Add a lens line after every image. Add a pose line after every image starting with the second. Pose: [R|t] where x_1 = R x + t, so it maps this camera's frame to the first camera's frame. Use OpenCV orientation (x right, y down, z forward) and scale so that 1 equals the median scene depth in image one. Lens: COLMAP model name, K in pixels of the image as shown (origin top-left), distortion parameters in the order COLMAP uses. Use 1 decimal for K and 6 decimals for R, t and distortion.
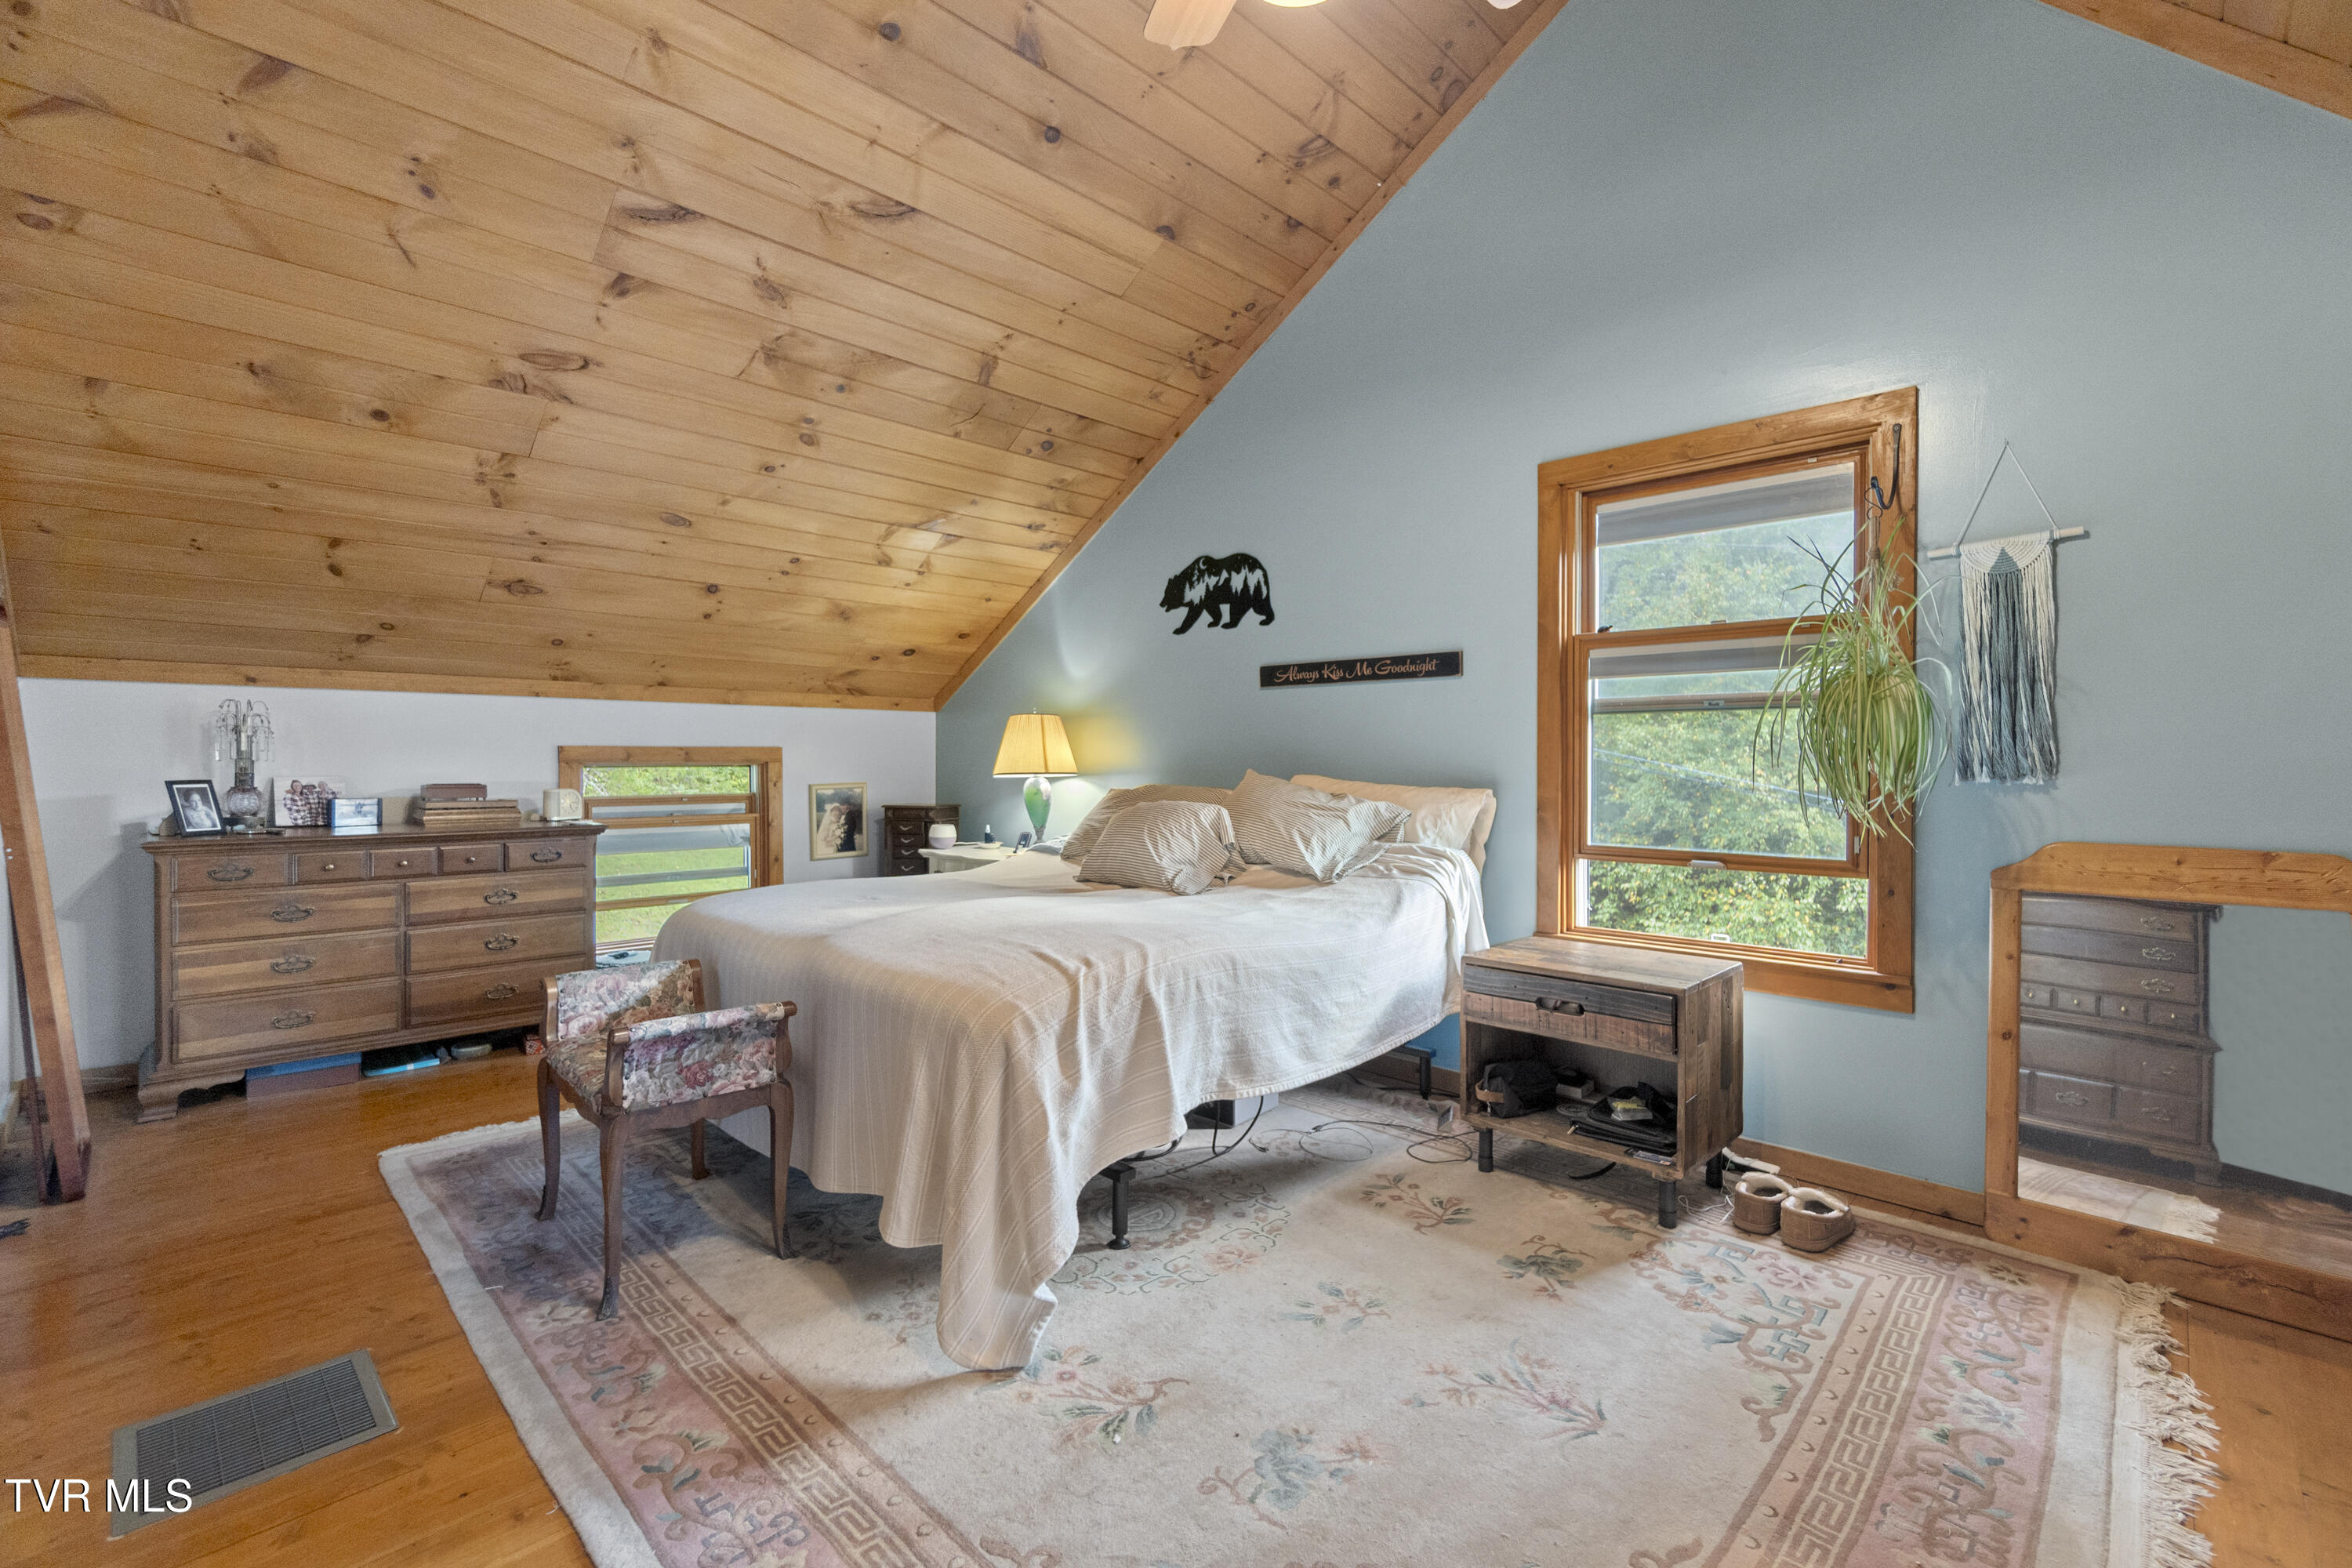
lens RADIAL K [[1027.3, 0, 1170.4], [0, 1027.3, 766.2], [0, 0, 1]] dist [-0.007151, 0.002304]
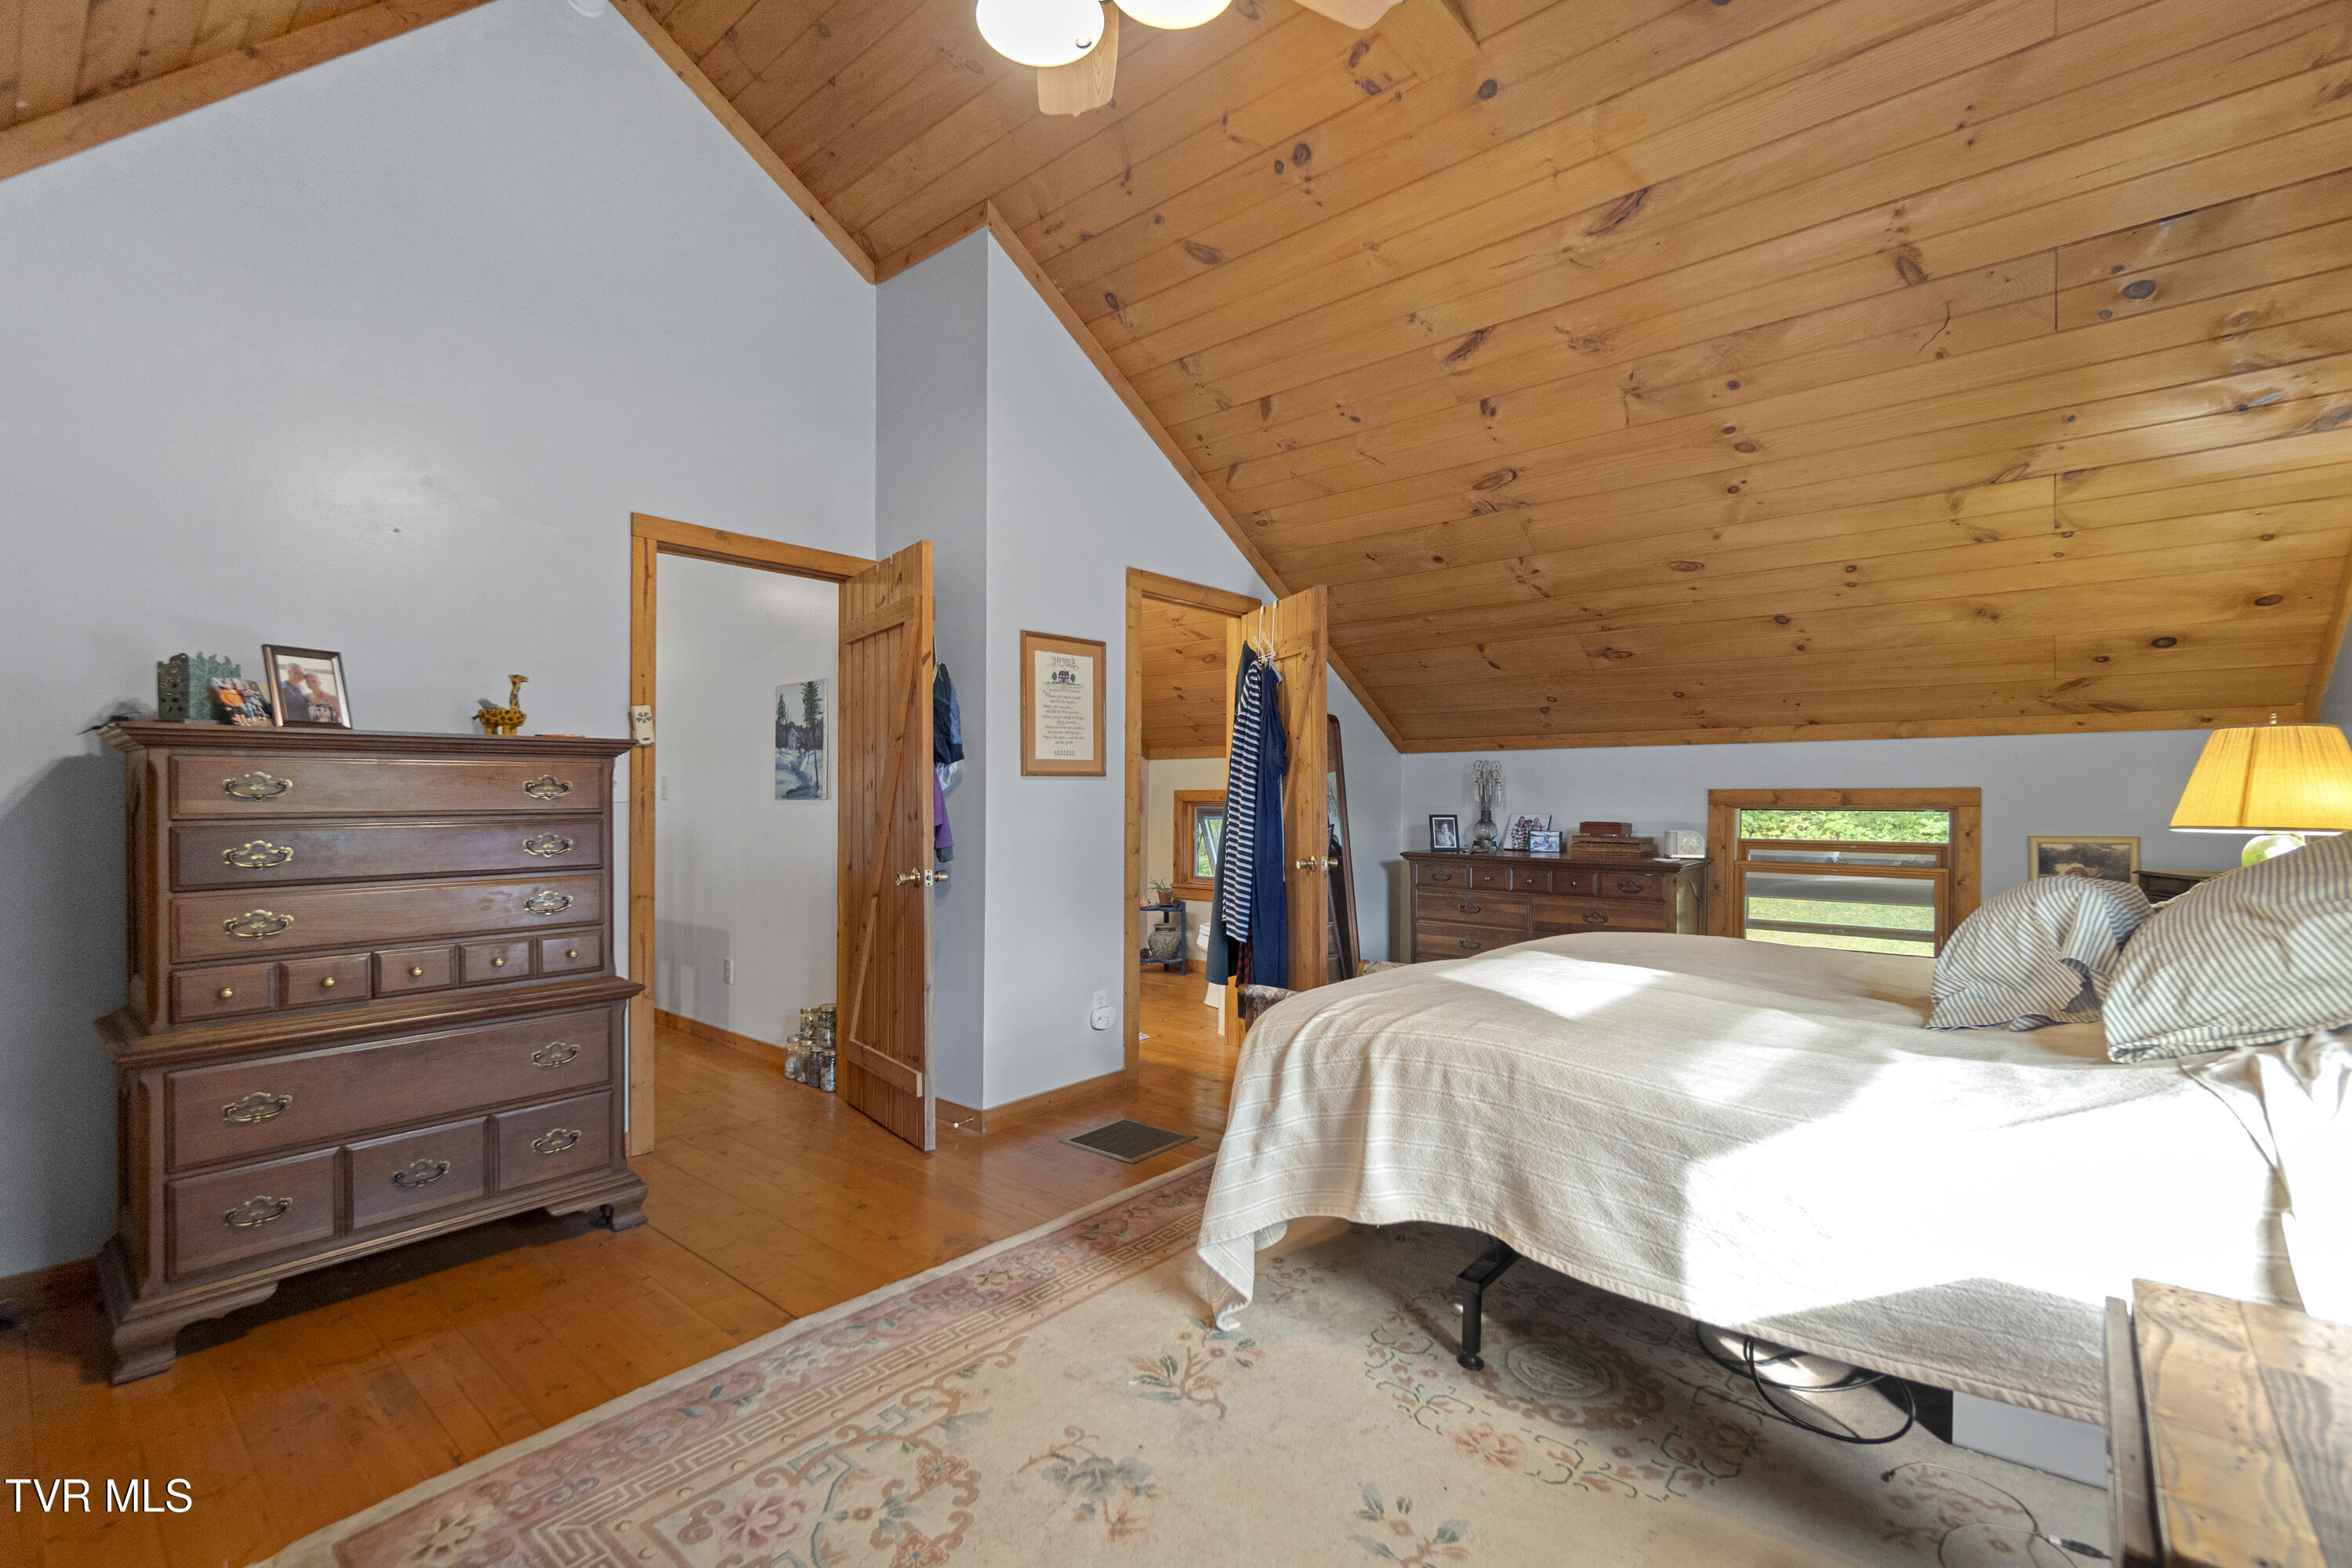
lens RADIAL K [[1027.3, 0, 1164.0], [0, 1027.3, 798.8], [0, 0, 1]] dist [-0.007151, 0.002304]
pose [[0.058354, -0.001321, -0.998295, 0.575100], [-0.008168, 0.999965, -0.001801, -0.004704], [0.998263, 0.008259, 0.058341, 0.493874]]
